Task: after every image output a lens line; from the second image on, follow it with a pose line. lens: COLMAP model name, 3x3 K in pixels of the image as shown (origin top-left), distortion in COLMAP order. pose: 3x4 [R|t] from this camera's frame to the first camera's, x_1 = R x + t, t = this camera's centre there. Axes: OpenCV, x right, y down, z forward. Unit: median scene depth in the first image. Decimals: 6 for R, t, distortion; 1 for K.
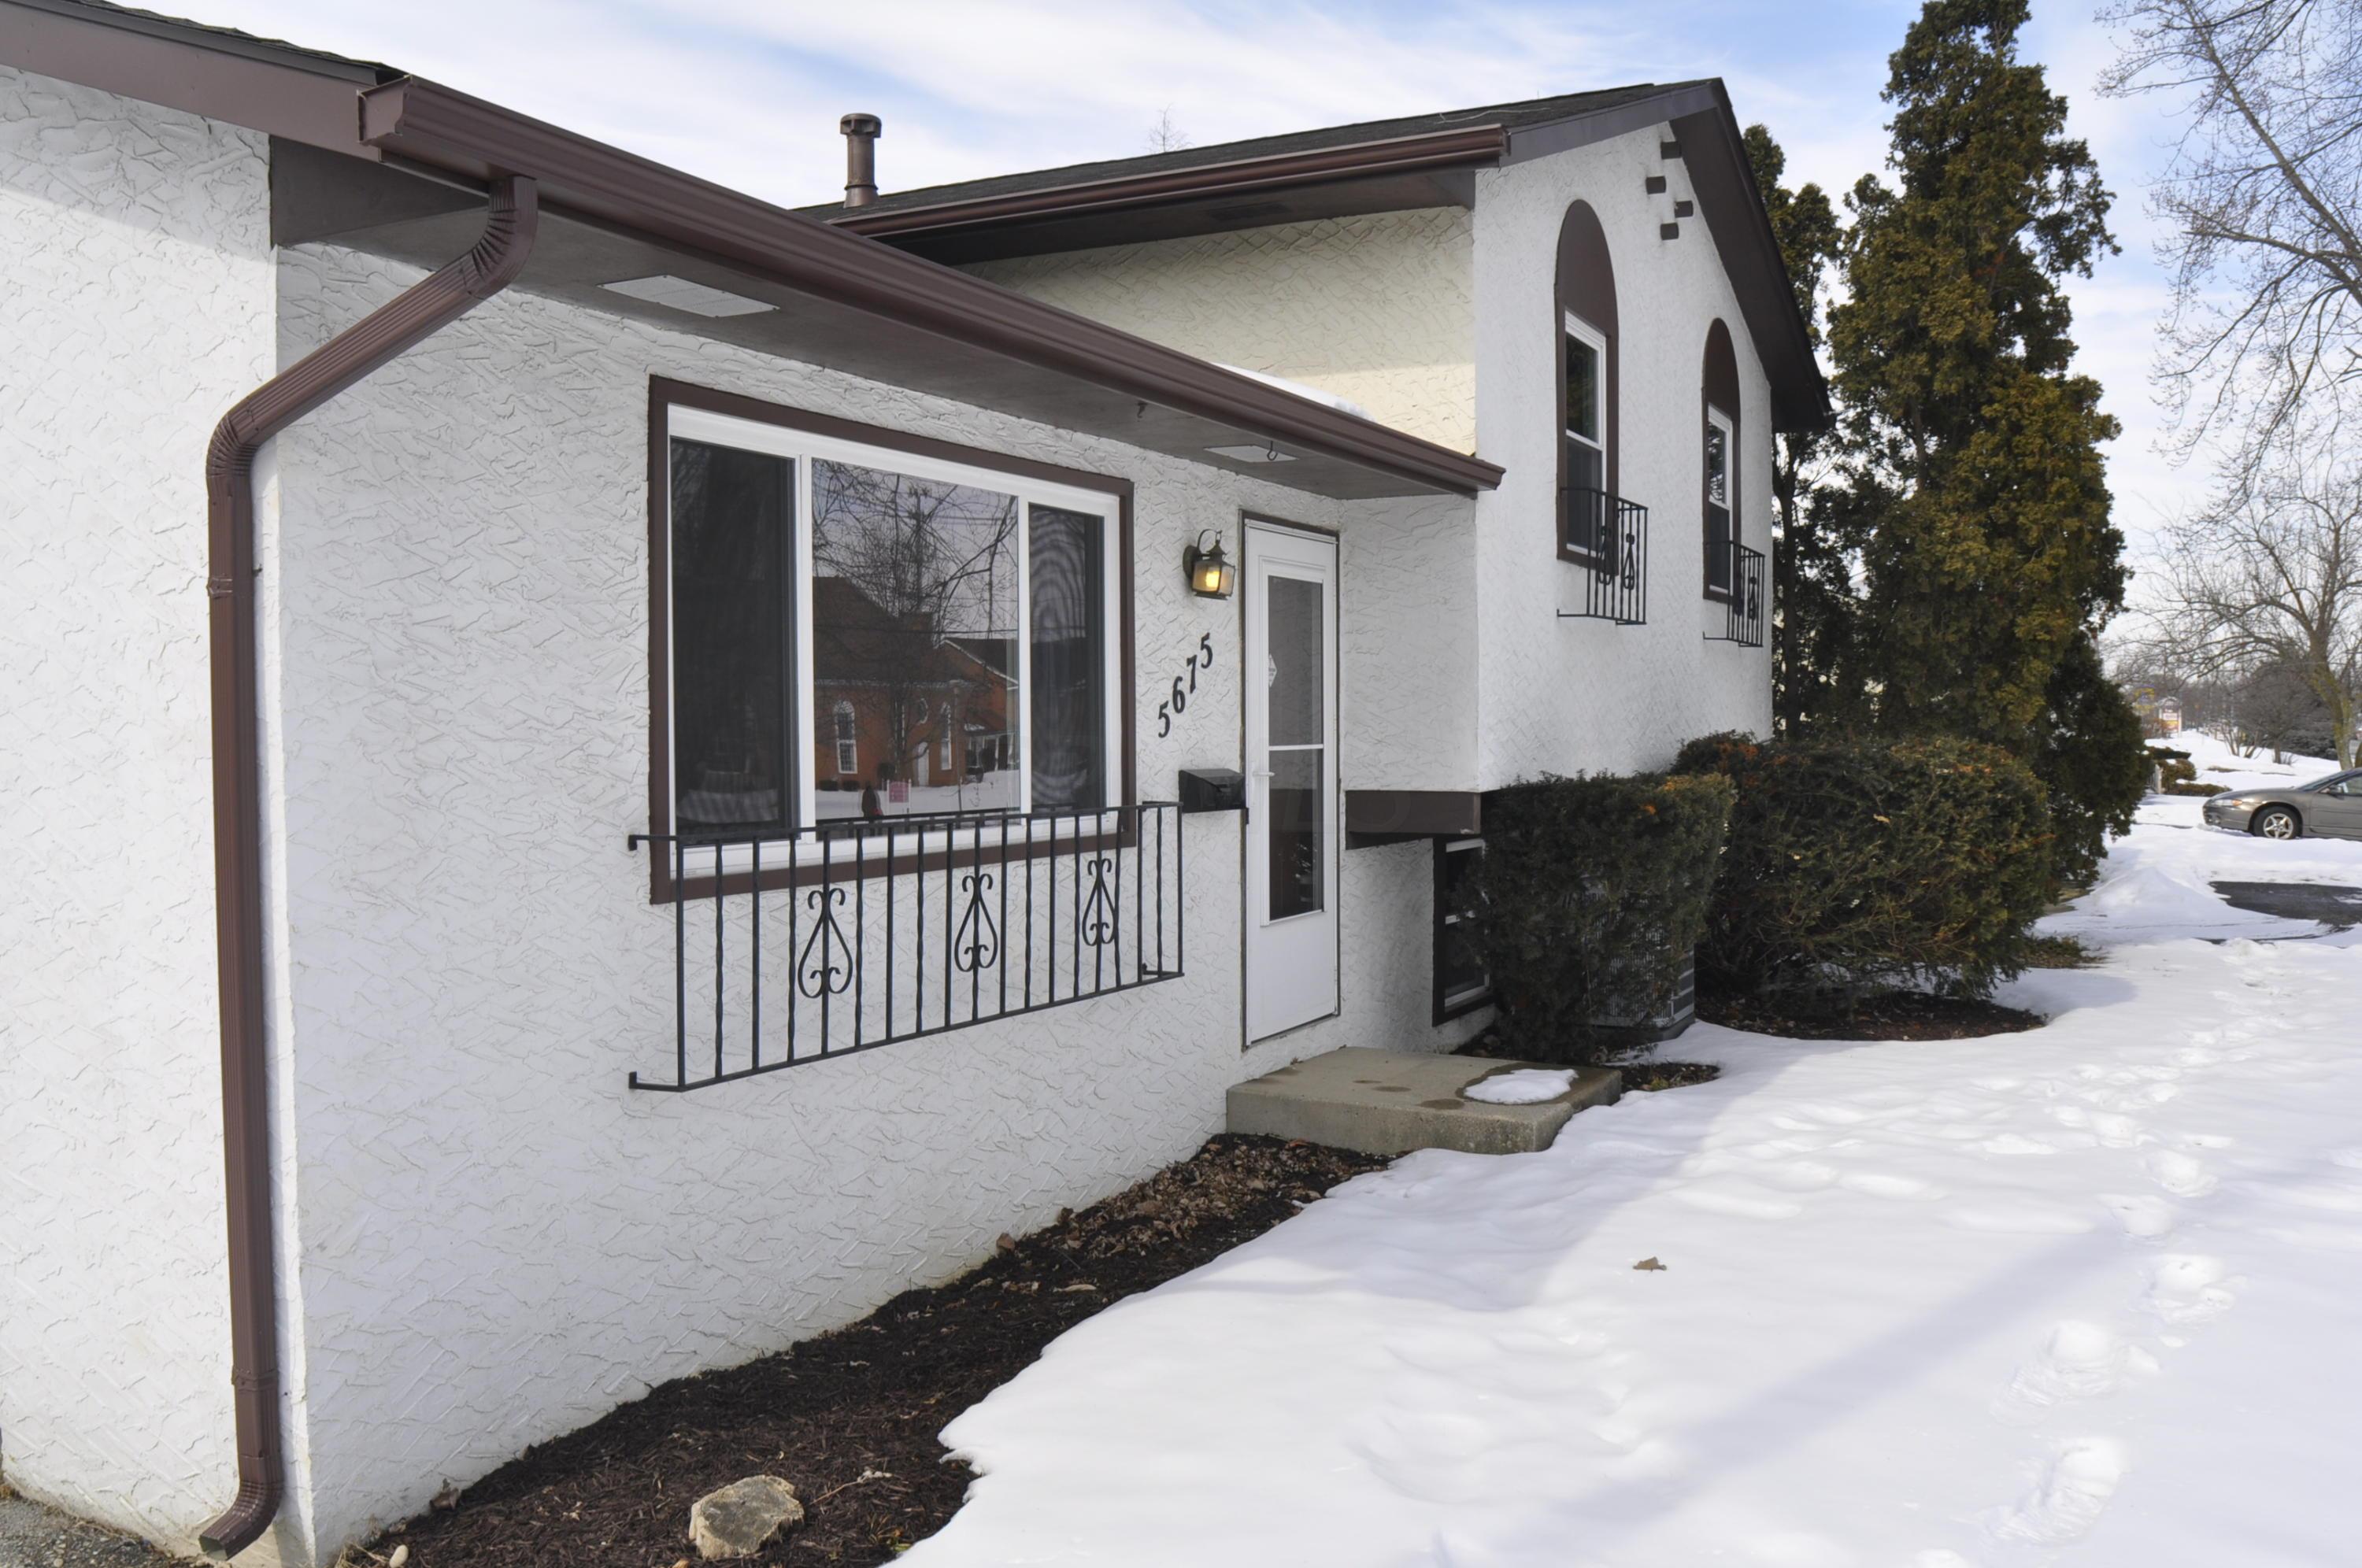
lens RADIAL K [[2045.2, 0, 1202.5], [0, 2045.2, 797.8], [0, 0, 1]] dist [-0.104181, 0.080528]
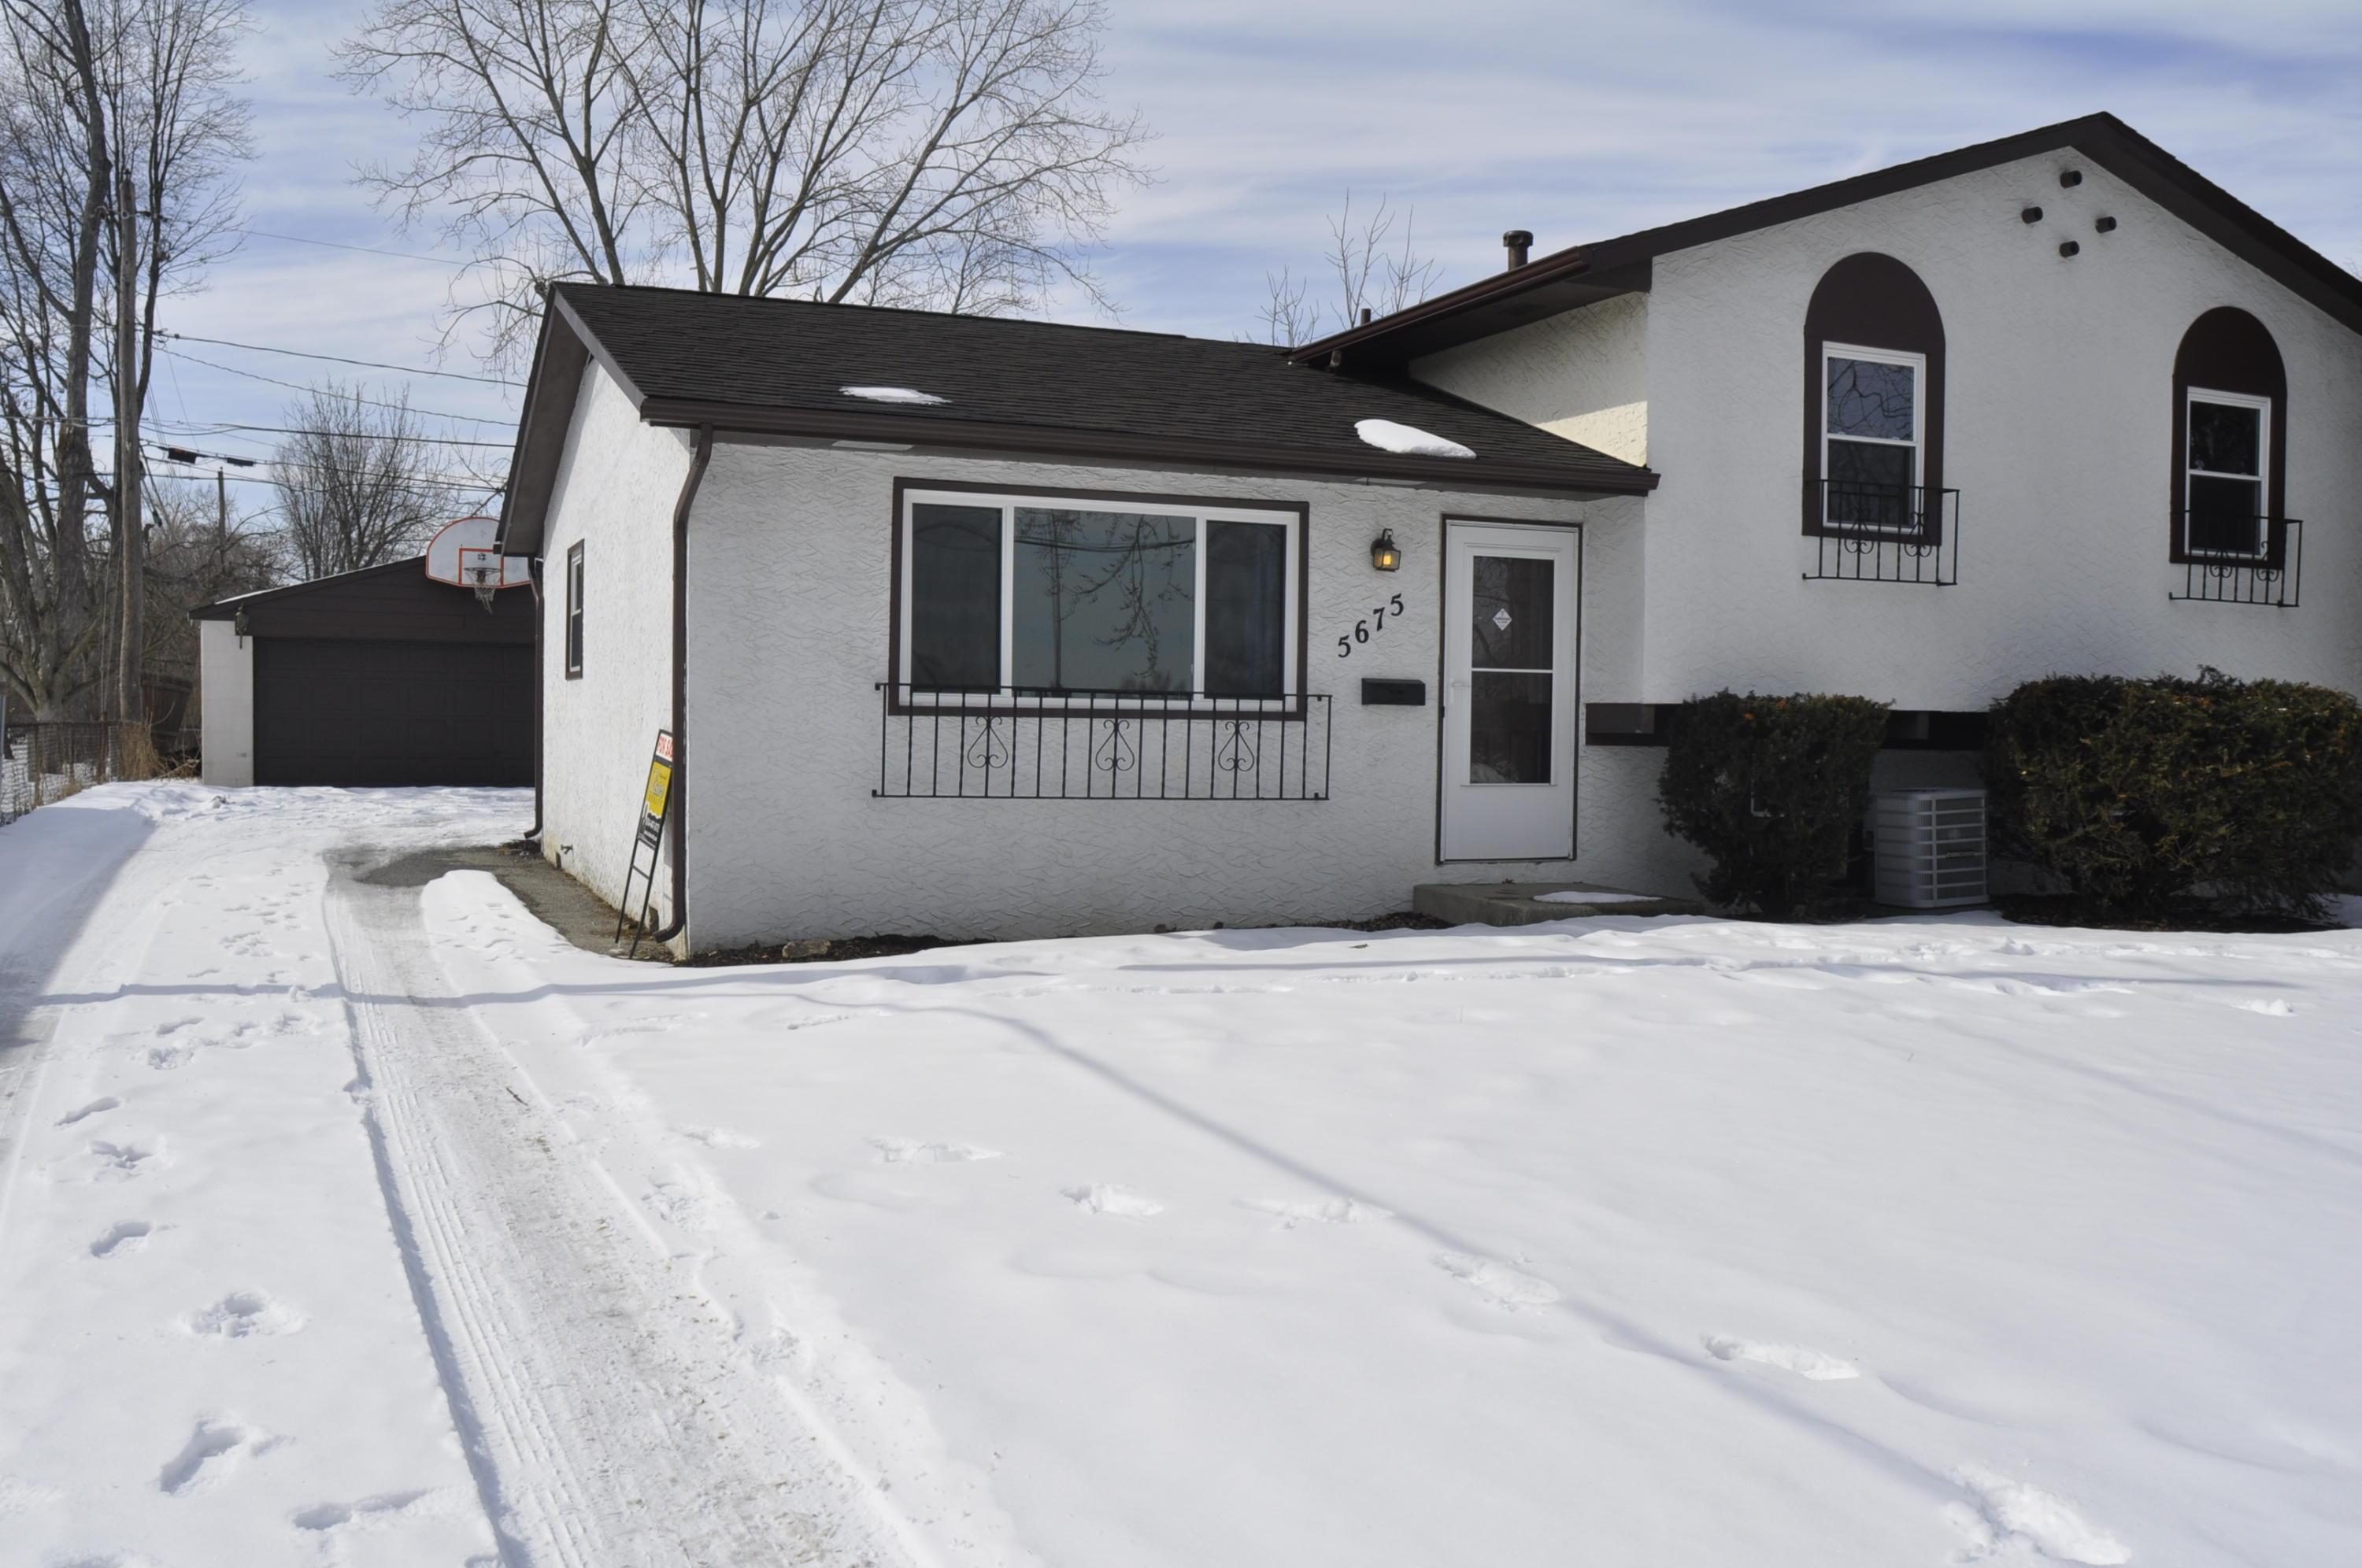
lens RADIAL K [[2045.2, 0, 1183.3], [0, 2045.2, 798.4], [0, 0, 1]] dist [-0.104181, 0.080528]
pose [[0.767914, 0.037215, -0.639471, 1.007941], [-0.039064, 0.999174, 0.011239, 0.075657], [0.639361, 0.016350, 0.768733, -0.363532]]
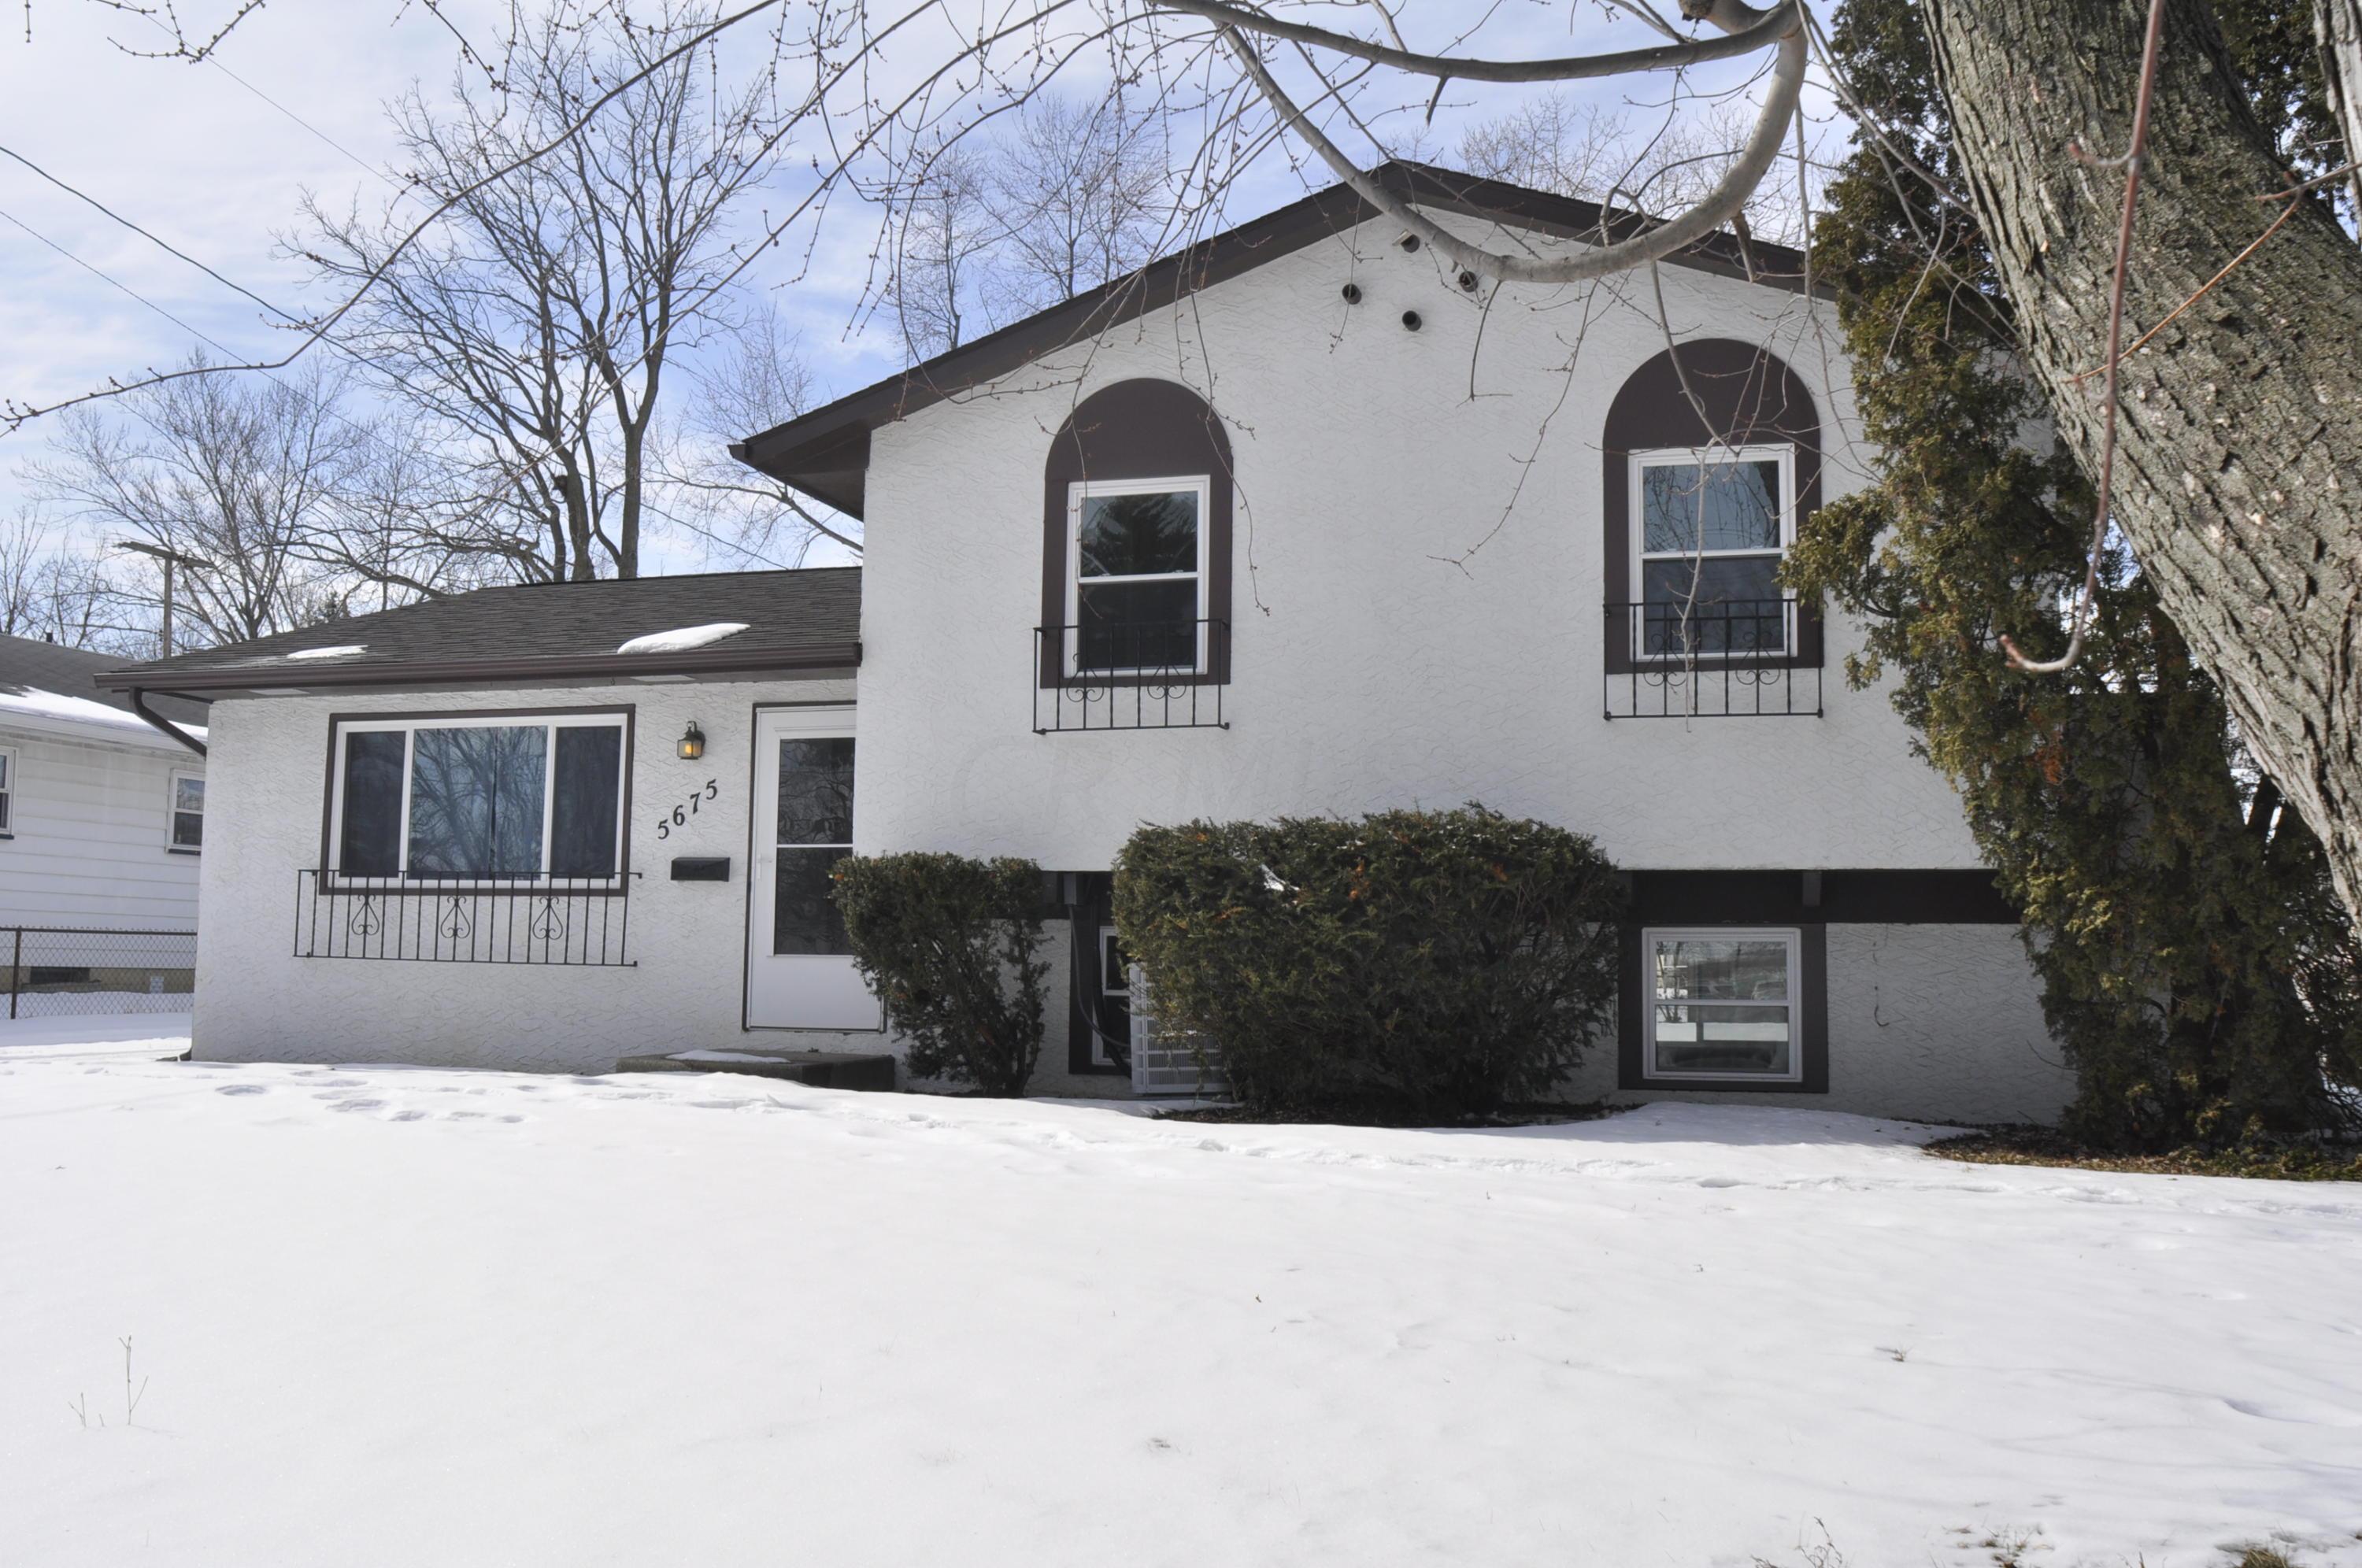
lens RADIAL K [[2045.2, 0, 1260.4], [0, 2045.2, 727.1], [0, 0, 1]] dist [-0.104181, 0.080528]
pose [[0.164469, -0.091265, -0.982151, 2.006245], [-0.040723, 0.994233, -0.099207, 0.031362], [0.985541, 0.056312, 0.159804, 1.332177]]
